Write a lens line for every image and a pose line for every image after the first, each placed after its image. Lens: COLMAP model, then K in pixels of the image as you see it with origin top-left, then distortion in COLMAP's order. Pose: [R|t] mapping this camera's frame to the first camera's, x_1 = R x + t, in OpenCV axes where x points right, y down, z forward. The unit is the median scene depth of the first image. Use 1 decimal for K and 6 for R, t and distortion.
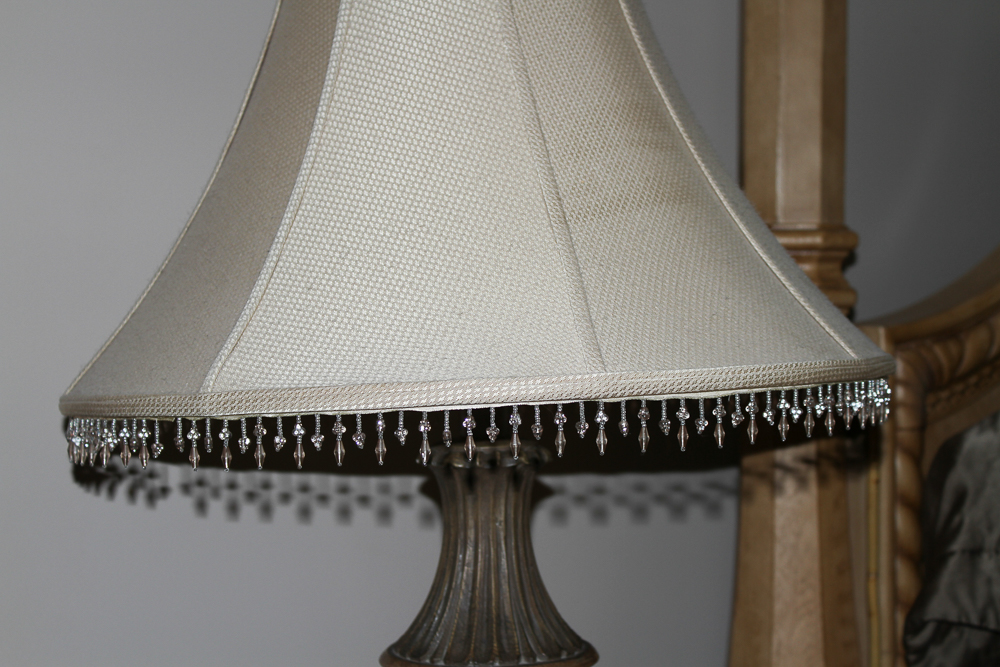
lens RADIAL K [[1870.6, 0, 500.0], [0, 1870.6, 333.5], [0, 0, 1]] dist [-0.000676, 0.033016]
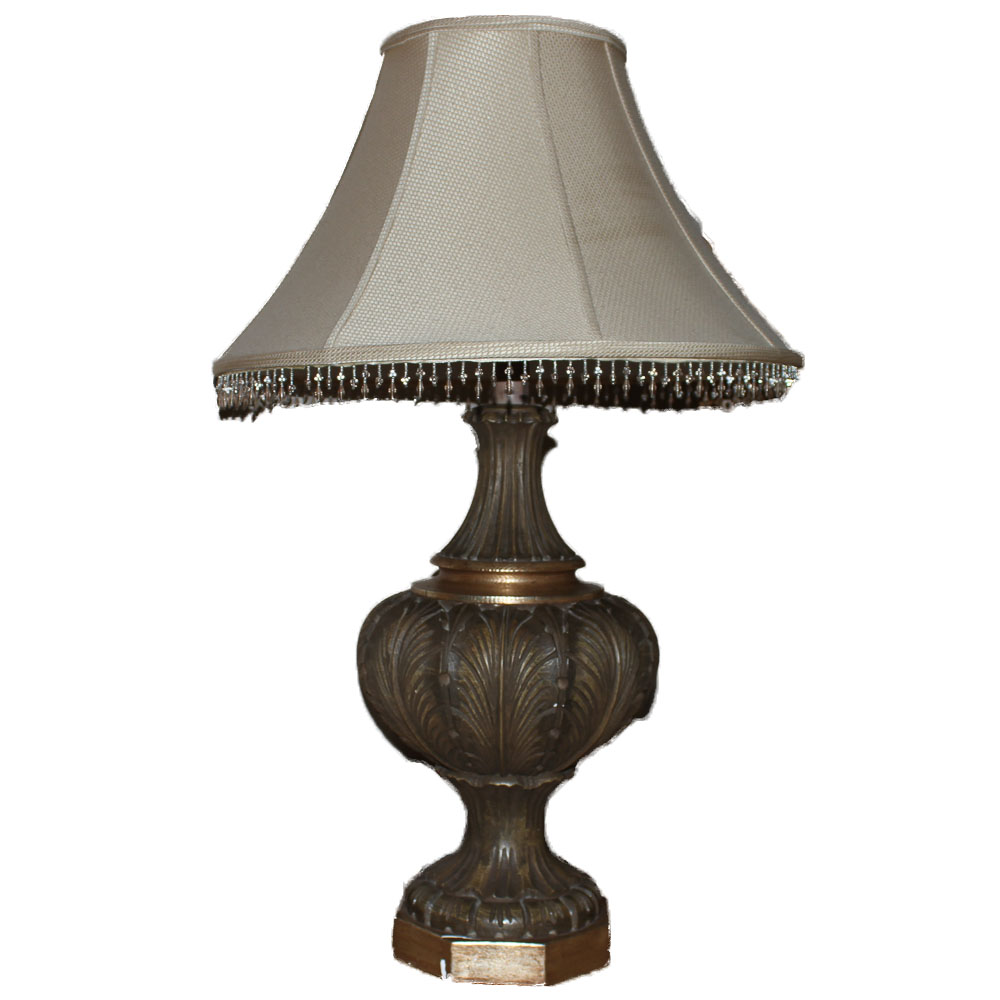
lens RADIAL K [[1612.1, 0, 500.0], [0, 1612.1, 500.0], [0, 0, 1]] dist [-0.154515, -0.007176]
pose [[0.999370, 0.035275, 0.003808, -0.021257], [-0.035448, 0.997279, 0.064642, 0.057837], [-0.001518, -0.064736, 0.997901, -0.239186]]
